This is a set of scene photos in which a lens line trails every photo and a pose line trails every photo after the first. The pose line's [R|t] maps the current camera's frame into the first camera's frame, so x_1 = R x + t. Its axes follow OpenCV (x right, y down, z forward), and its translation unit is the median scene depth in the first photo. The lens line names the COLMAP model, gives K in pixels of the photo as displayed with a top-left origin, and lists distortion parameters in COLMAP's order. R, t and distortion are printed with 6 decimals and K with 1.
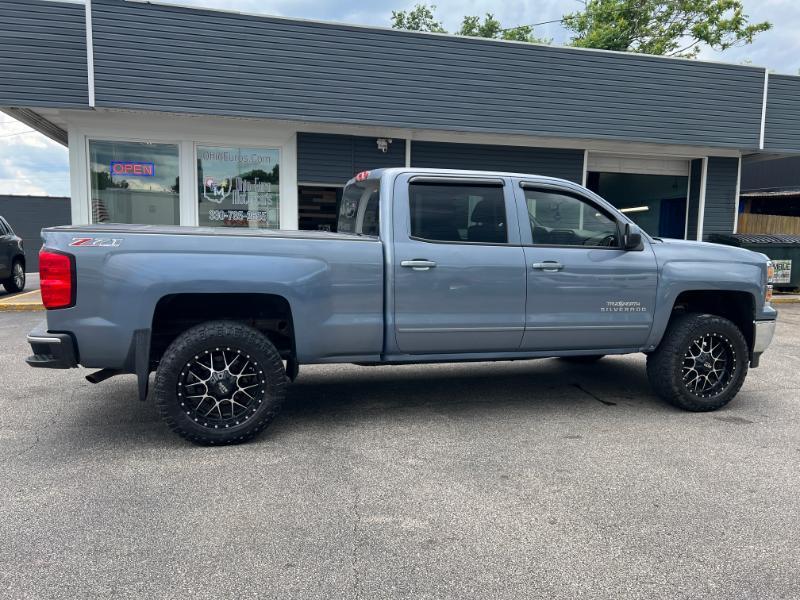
lens RADIAL K [[606.6, 0, 396.6], [0, 606.6, 307.1], [0, 0, 1]] dist [0.046054, -0.053417]
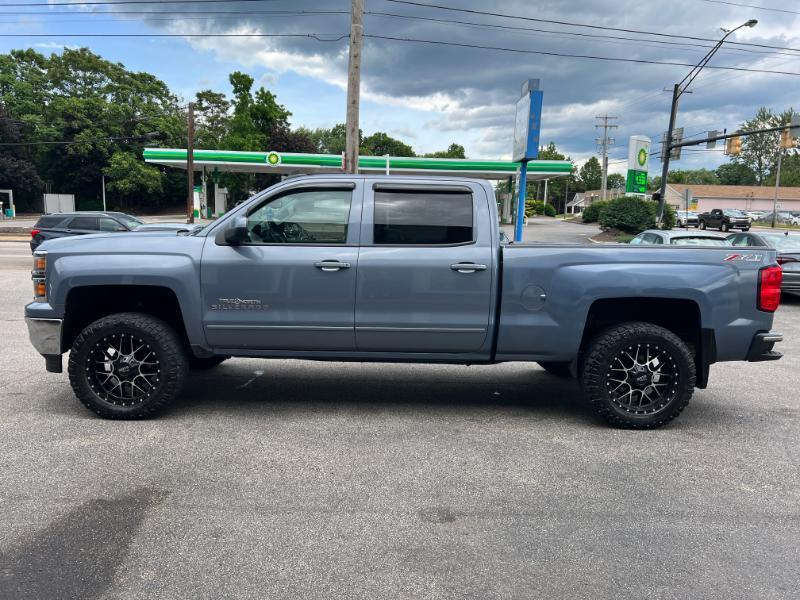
lens RADIAL K [[606.6, 0, 396.1], [0, 606.6, 301.5], [0, 0, 1]] dist [0.046054, -0.053417]
pose [[0.966600, 0.024921, -0.255076, 0.402921], [-0.029663, 0.999451, -0.014761, 0.004062], [0.254568, 0.021834, 0.966808, 0.024132]]
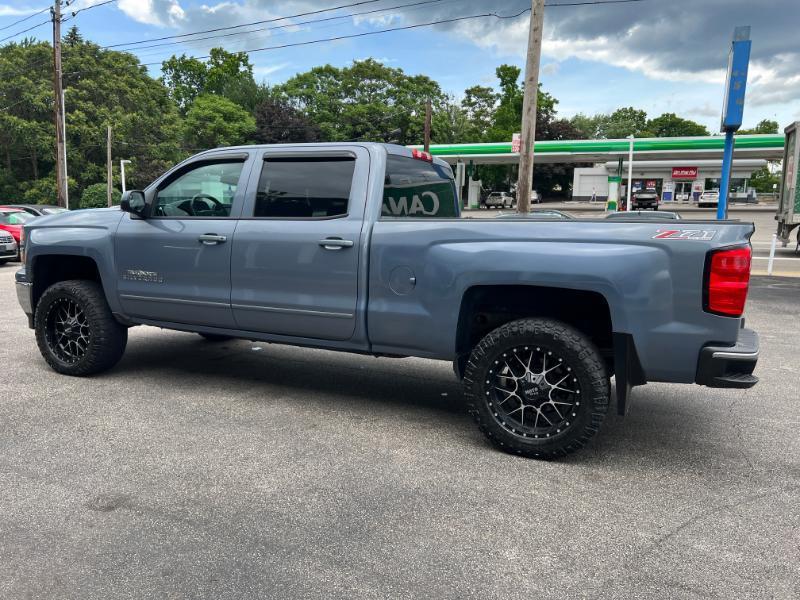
lens RADIAL K [[606.6, 0, 400.3], [0, 606.6, 300.4], [0, 0, 1]] dist [0.046054, -0.053417]
pose [[0.763219, 0.075498, -0.641714, 0.873441], [-0.081067, 0.996491, 0.020821, -0.012635], [0.641035, 0.036131, 0.766661, 0.382946]]
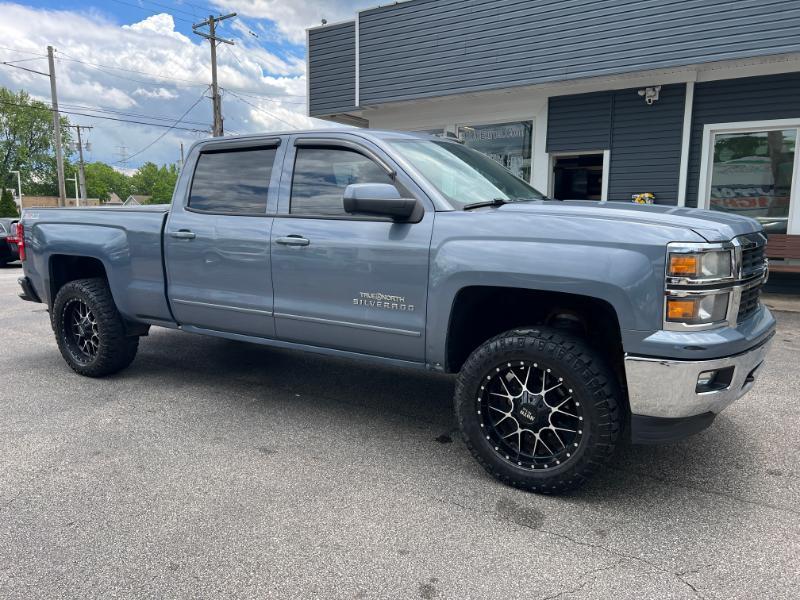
lens RADIAL K [[606.6, 0, 393.9], [0, 606.6, 304.1], [0, 0, 1]] dist [0.046054, -0.053417]
pose [[0.654928, 0.095041, -0.749691, 0.899785], [-0.077026, 0.995289, 0.058887, -0.039151], [0.751755, 0.019179, 0.659163, 0.532152]]
